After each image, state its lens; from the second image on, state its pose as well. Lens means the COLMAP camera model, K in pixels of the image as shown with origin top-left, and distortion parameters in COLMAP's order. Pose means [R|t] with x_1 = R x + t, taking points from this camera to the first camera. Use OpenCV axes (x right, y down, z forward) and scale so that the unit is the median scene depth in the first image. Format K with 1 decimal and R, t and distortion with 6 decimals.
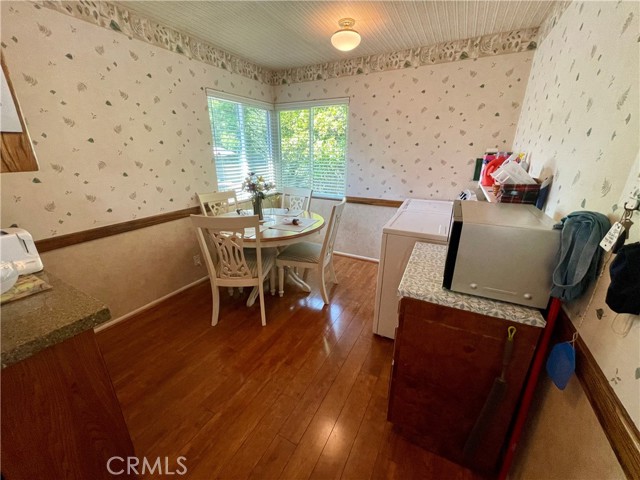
lens RADIAL K [[259.1, 0, 322.2], [0, 259.1, 239.5], [0, 0, 1]] dist [-0.008653, 0.003166]
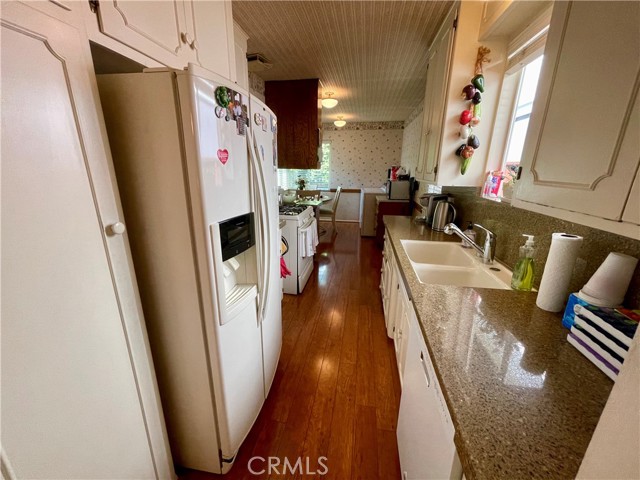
lens RADIAL K [[259.1, 0, 318.3], [0, 259.1, 240.3], [0, 0, 1]] dist [-0.008653, 0.003166]
pose [[0.956636, -0.085451, 0.278469, -0.913307], [0.099486, 0.994364, -0.036640, 0.450144], [-0.273769, 0.062755, 0.959746, -1.319643]]
